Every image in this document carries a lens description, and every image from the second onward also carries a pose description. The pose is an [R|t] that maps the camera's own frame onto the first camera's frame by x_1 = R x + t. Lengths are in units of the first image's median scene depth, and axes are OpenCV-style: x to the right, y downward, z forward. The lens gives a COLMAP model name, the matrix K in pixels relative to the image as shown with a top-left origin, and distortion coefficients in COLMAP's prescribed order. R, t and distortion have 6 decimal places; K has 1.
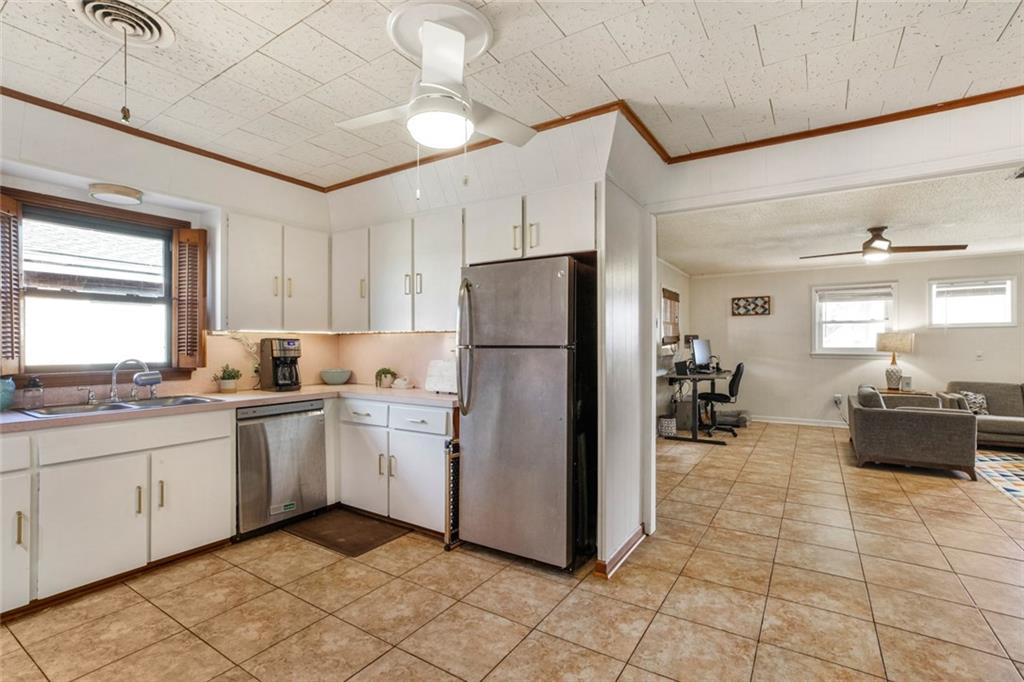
lens RADIAL K [[472.8, 0, 510.5], [0, 472.8, 340.4], [0, 0, 1]] dist [-0.001148, 0.000140]
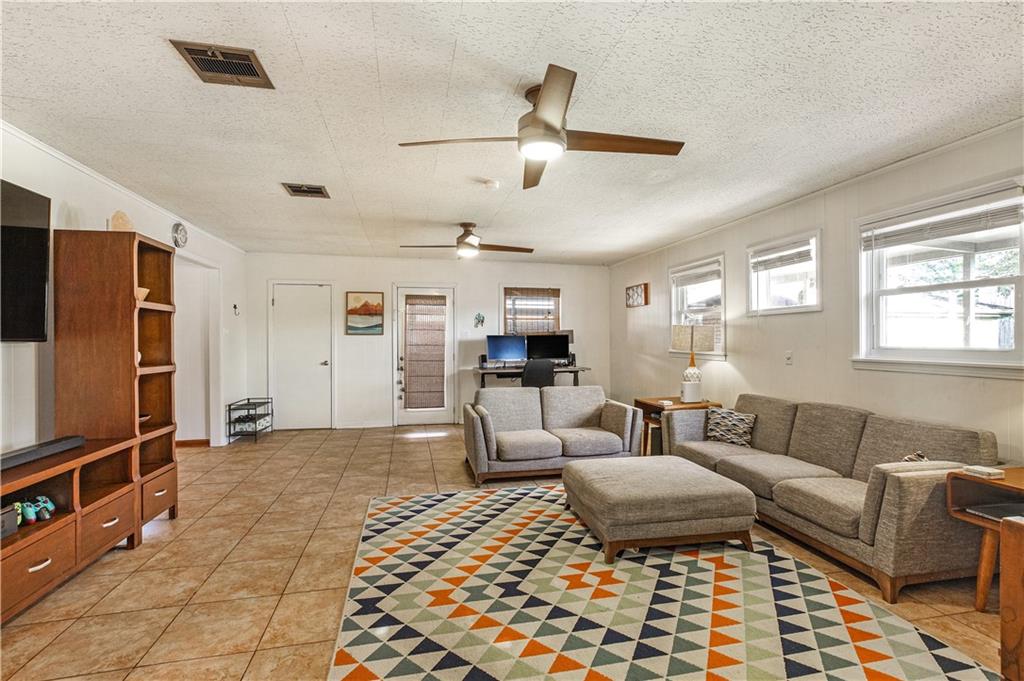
lens RADIAL K [[472.8, 0, 510.5], [0, 472.8, 339.9], [0, 0, 1]] dist [-0.001148, 0.000140]
pose [[0.705373, -0.002234, -0.708832, 1.634698], [0.008265, 0.999953, 0.005073, 0.001734], [0.708788, -0.009437, 0.705359, 0.373946]]
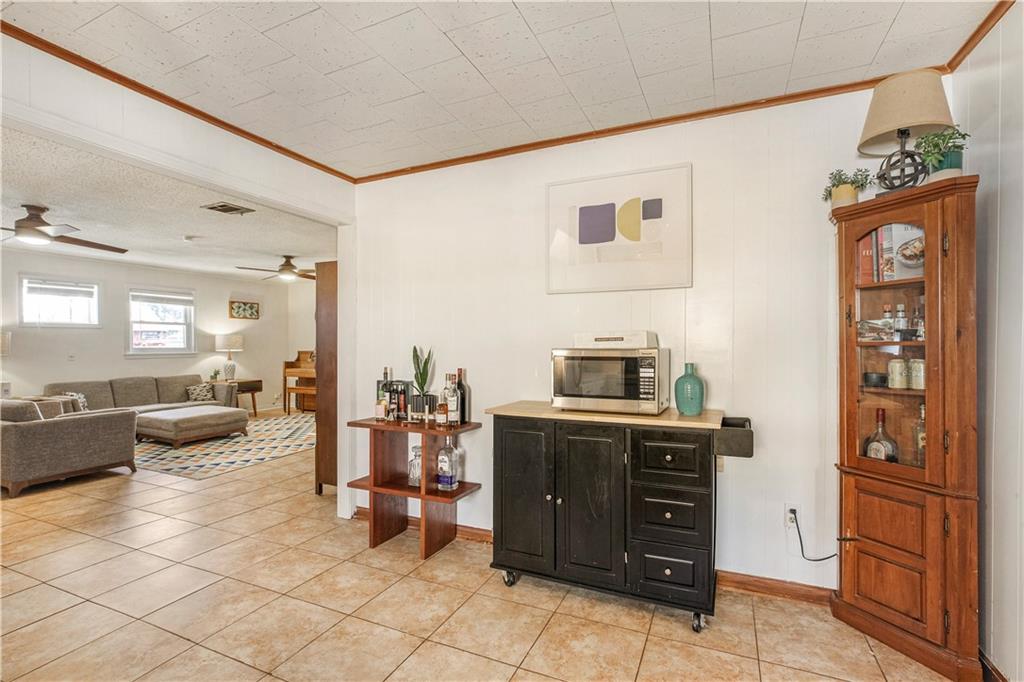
lens RADIAL K [[472.8, 0, 510.5], [0, 472.8, 340.4], [0, 0, 1]] dist [-0.001148, 0.000140]
pose [[-0.140975, 0.006099, 0.989994, -0.188527], [-0.003928, 0.999970, -0.006720, 0.003102], [-0.990005, -0.004837, -0.140947, 0.293725]]
